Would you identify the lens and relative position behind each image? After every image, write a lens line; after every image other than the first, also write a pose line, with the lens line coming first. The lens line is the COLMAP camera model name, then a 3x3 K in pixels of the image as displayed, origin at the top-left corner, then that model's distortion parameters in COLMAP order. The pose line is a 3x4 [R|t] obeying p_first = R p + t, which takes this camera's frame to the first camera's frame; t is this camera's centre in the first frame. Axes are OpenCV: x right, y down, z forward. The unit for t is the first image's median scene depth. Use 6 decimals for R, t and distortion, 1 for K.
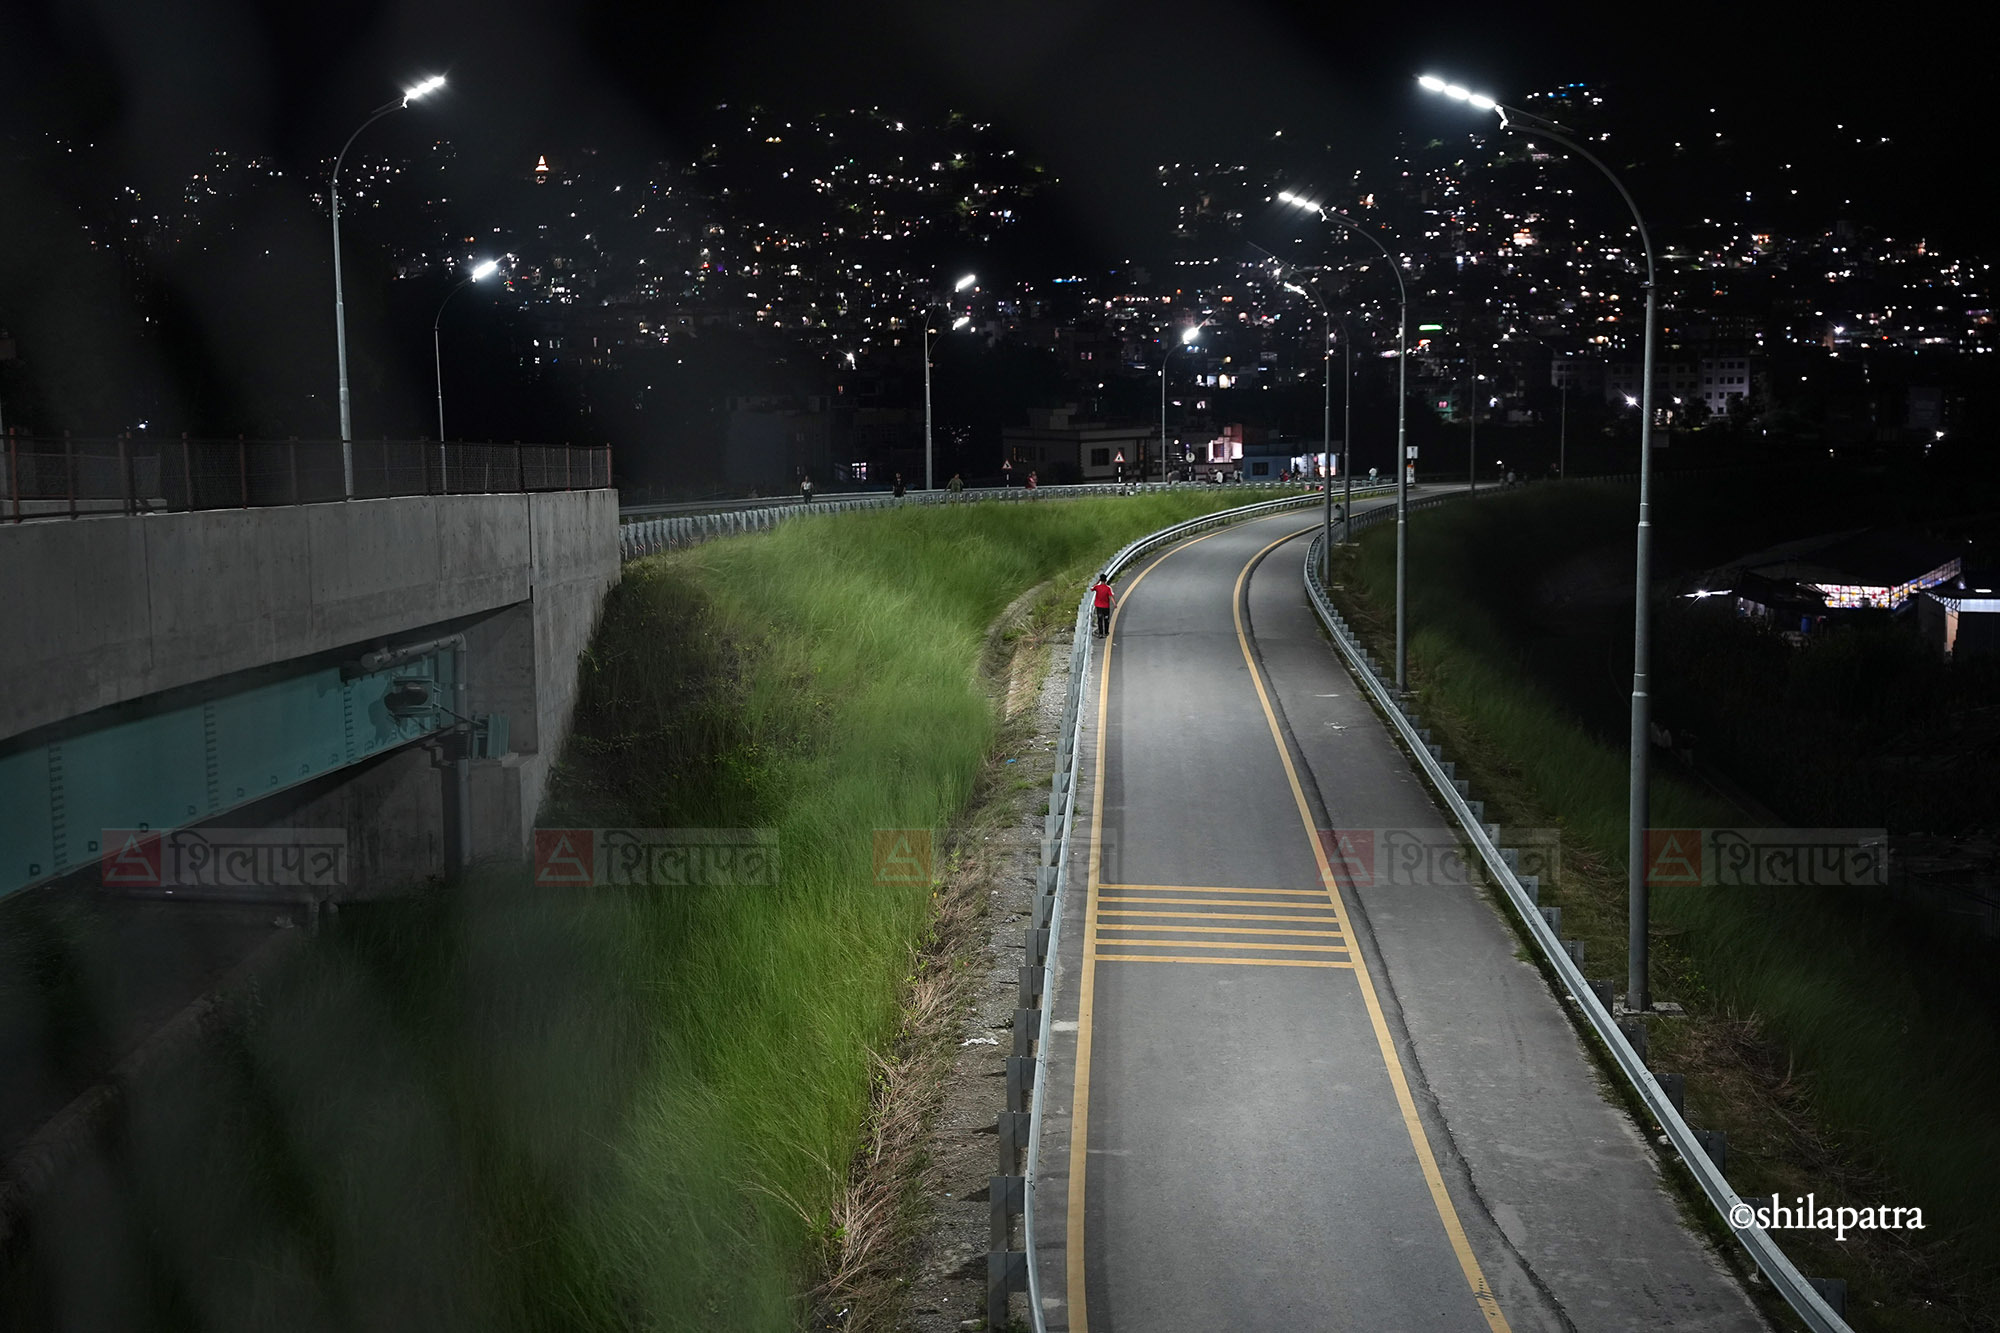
lens RADIAL K [[3300.8, 0, 1000.6], [0, 3300.8, 649.0], [0, 0, 1]] dist [0.243118, 0.000000]
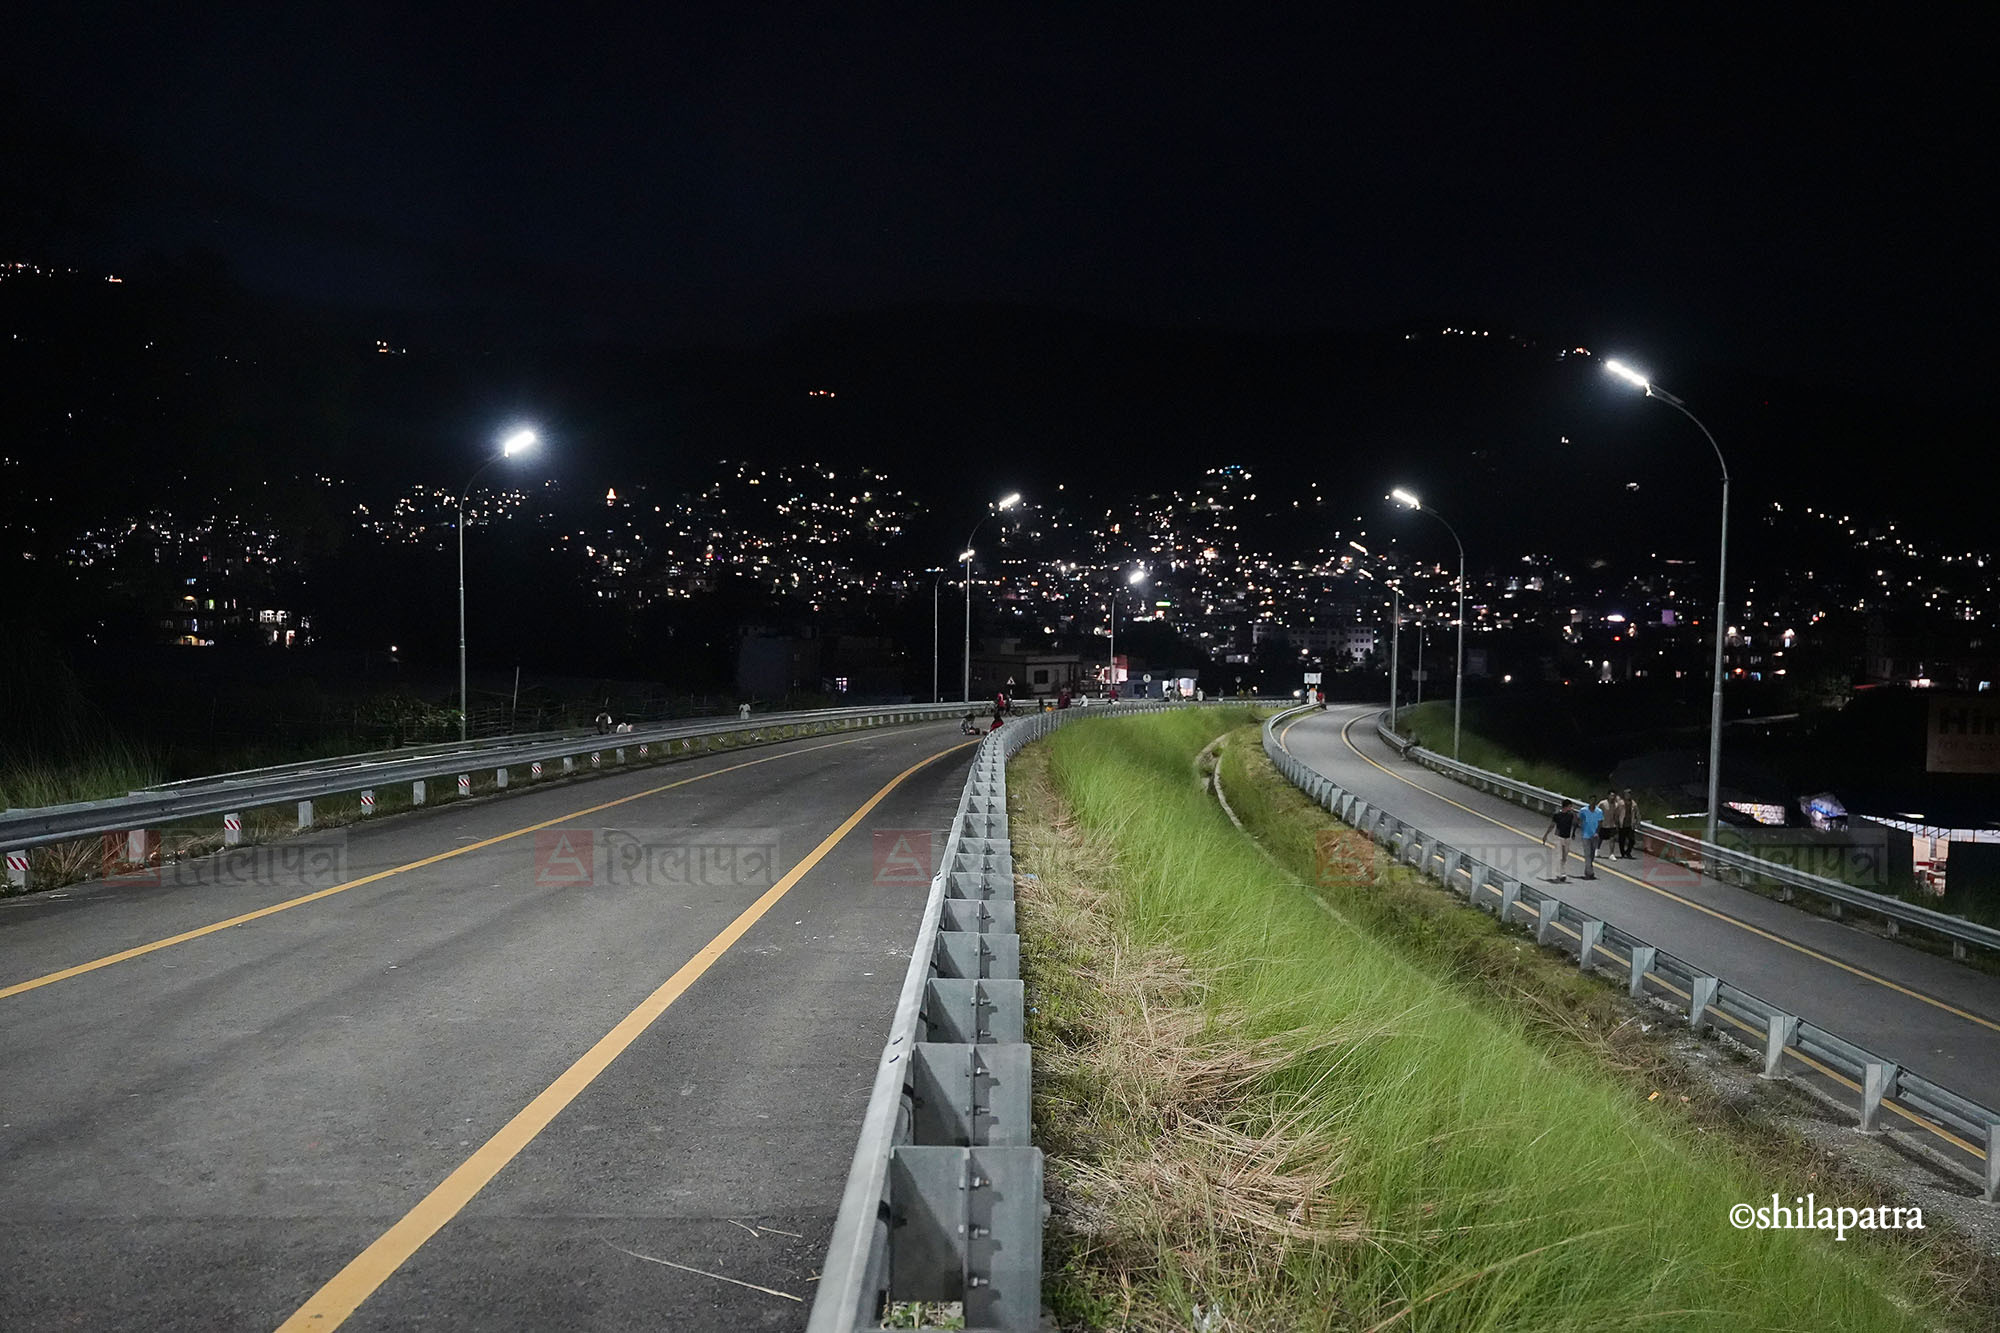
lens RADIAL K [[1764.7, 0, 993.1], [0, 1764.7, 657.8], [0, 0, 1]] dist [-0.015239, 0.061704]
pose [[0.996752, 0.023423, 0.077054, -0.016967], [-0.017918, 0.997288, -0.071384, -0.007227], [-0.078517, 0.069771, 0.994468, 0.141464]]
